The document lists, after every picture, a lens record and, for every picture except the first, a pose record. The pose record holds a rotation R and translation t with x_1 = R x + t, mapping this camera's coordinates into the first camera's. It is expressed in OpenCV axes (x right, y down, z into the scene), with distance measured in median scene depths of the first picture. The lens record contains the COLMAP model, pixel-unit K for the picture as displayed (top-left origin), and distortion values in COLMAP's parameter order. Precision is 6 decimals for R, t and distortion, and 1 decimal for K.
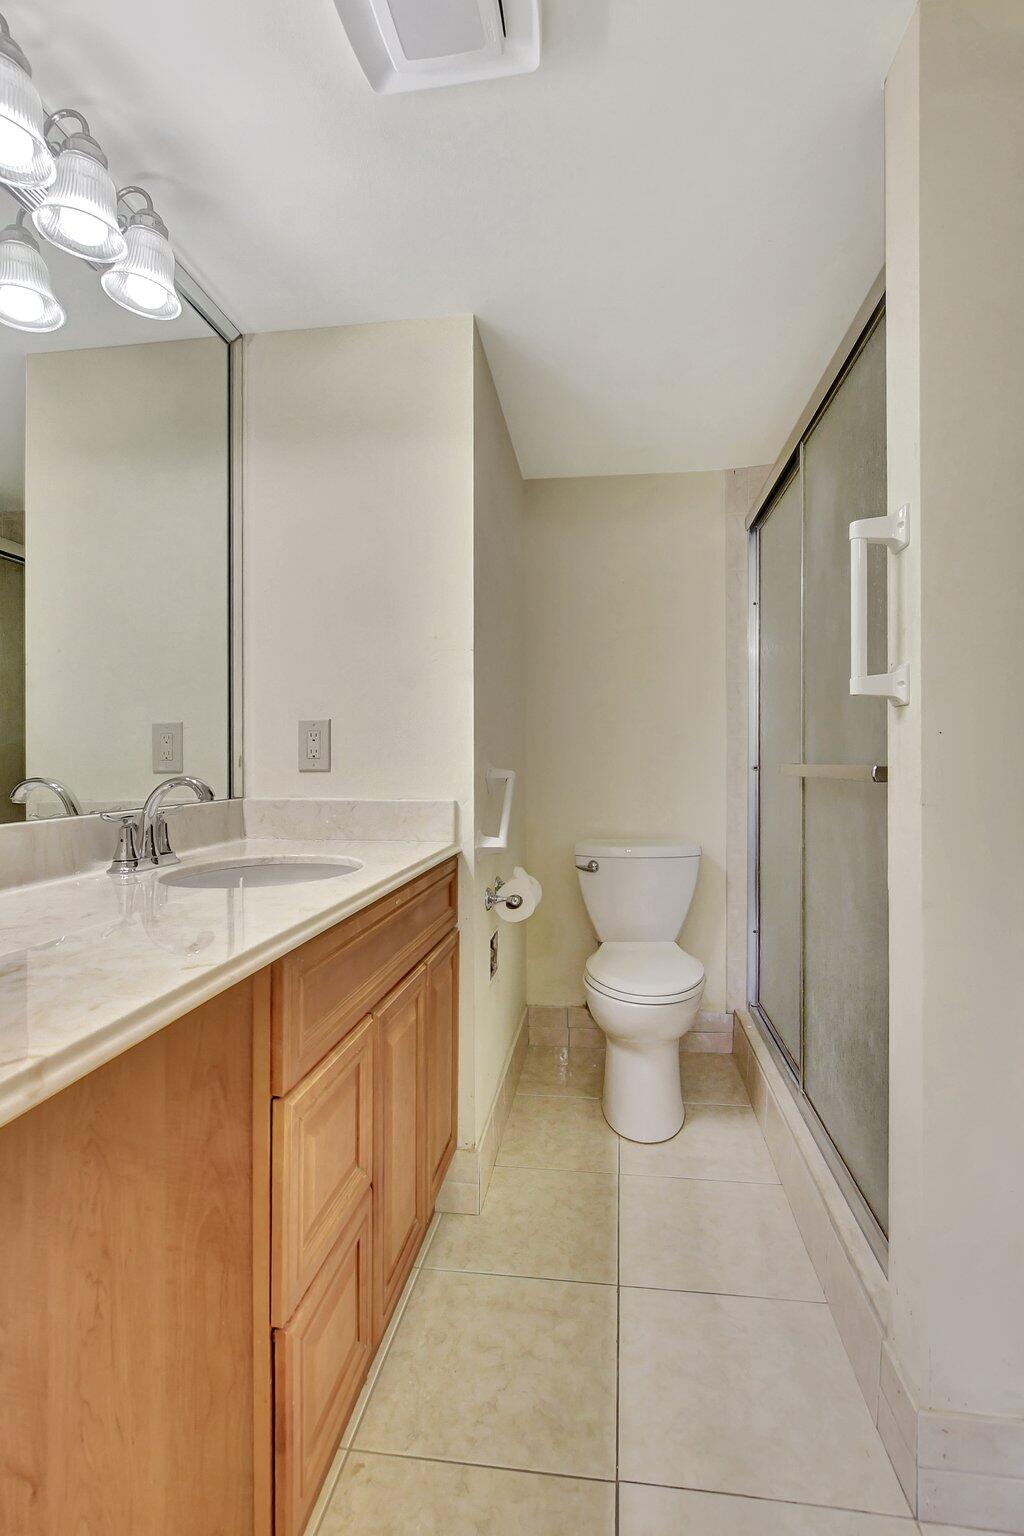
lens RADIAL K [[705.2, 0, 512.0], [0, 705.2, 768.0], [0, 0, 1]] dist [-0.002157, -0.000030]
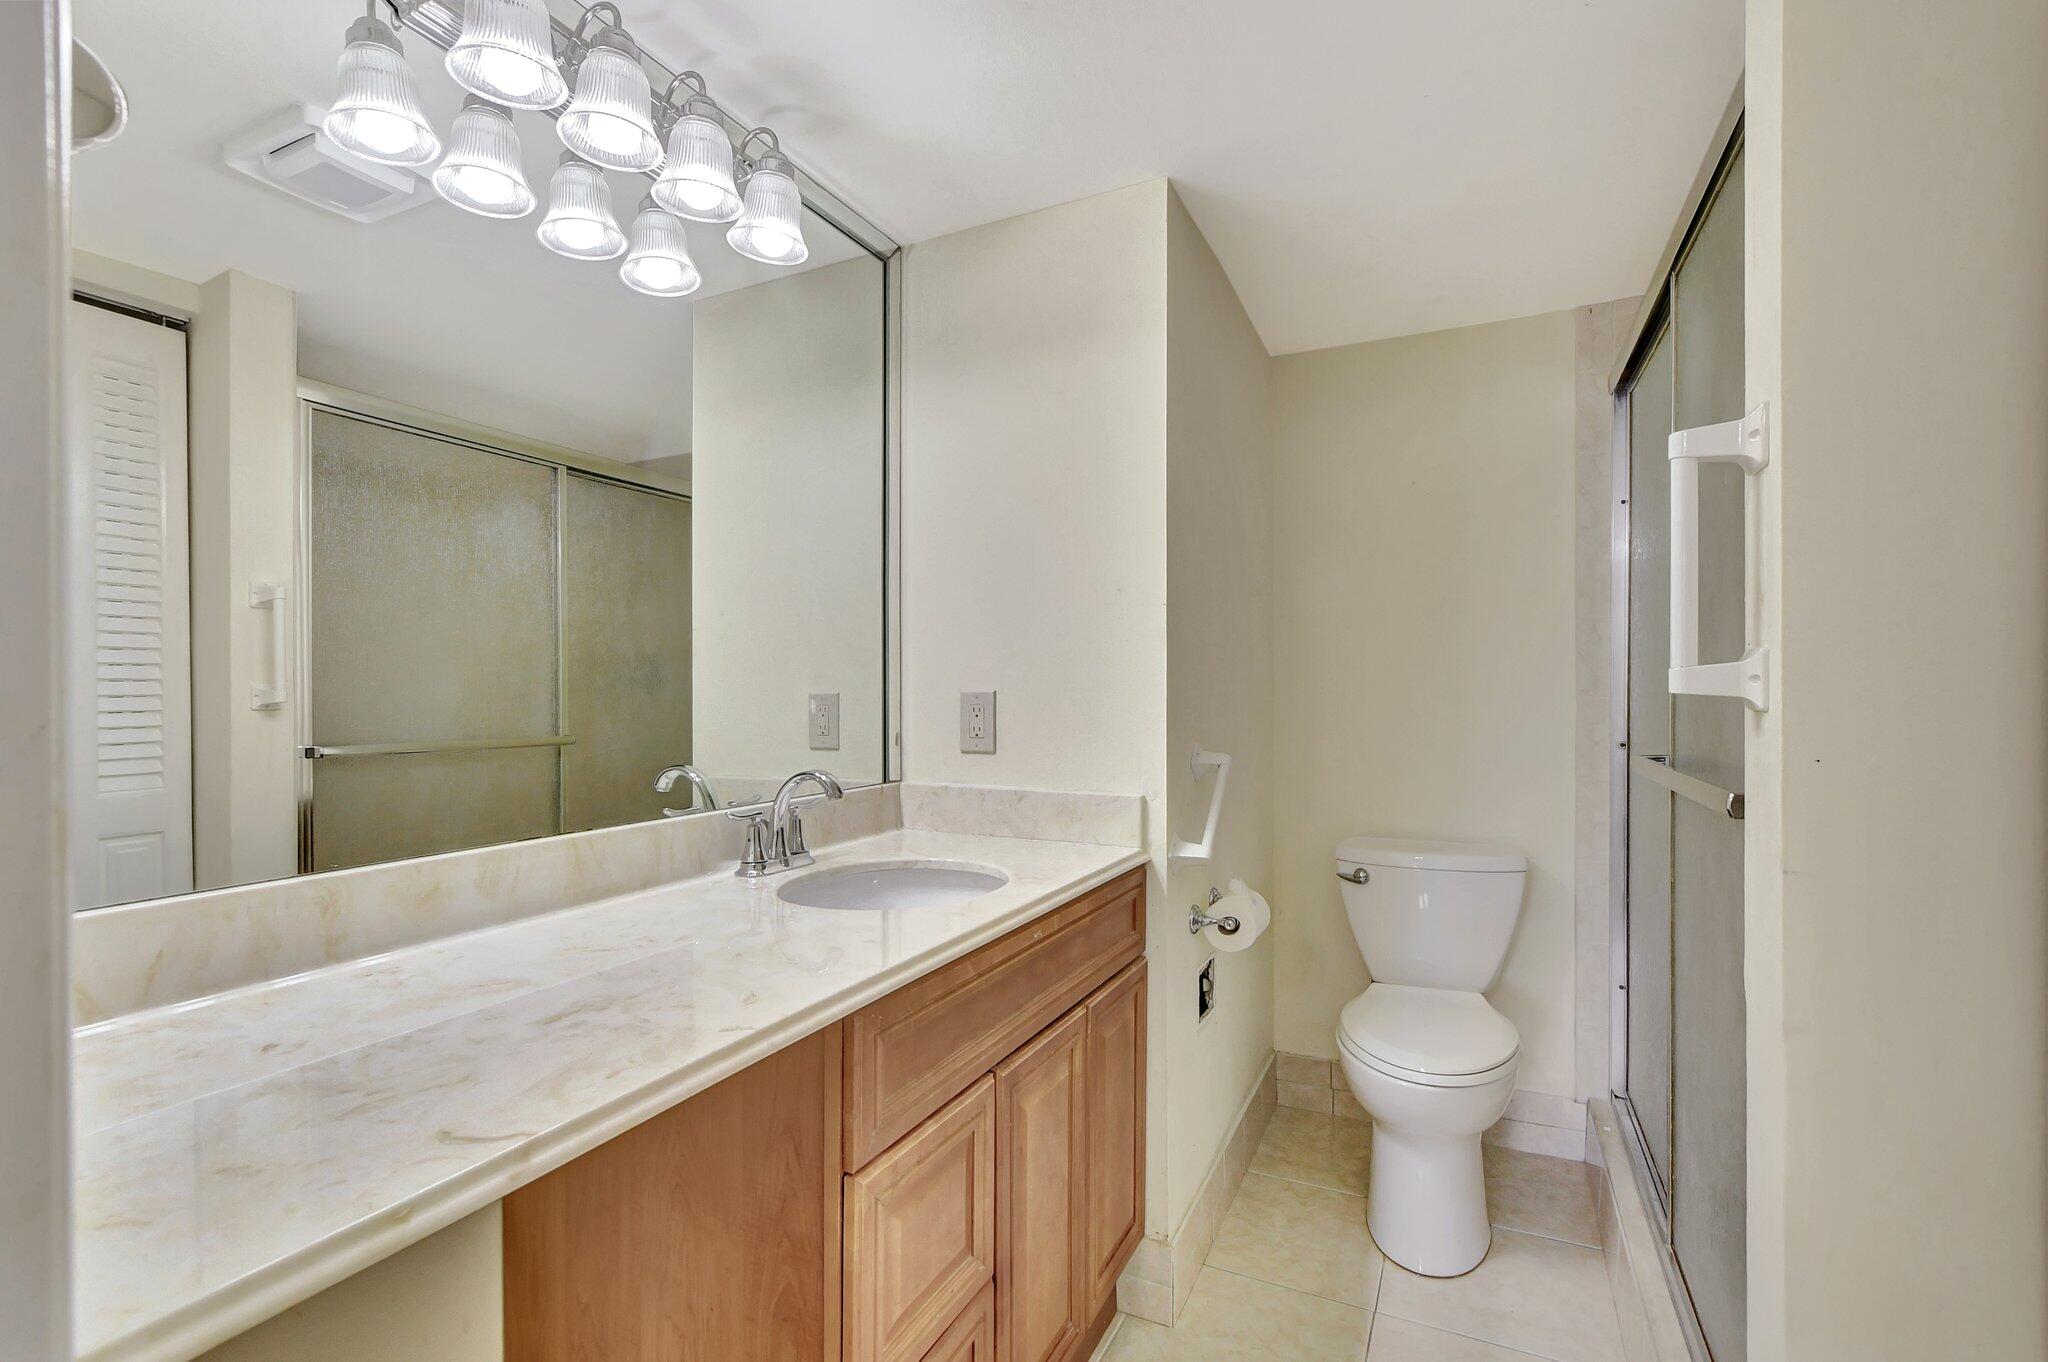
lens RADIAL K [[900.3, 0, 1018.9], [0, 900.3, 699.7], [0, 0, 1]] dist [-0.003329, -0.000535]
pose [[0.948481, 0.006072, -0.316775, 0.108926], [-0.006920, 0.999975, -0.001553, -0.059763], [0.316758, 0.003665, 0.948499, 0.002076]]
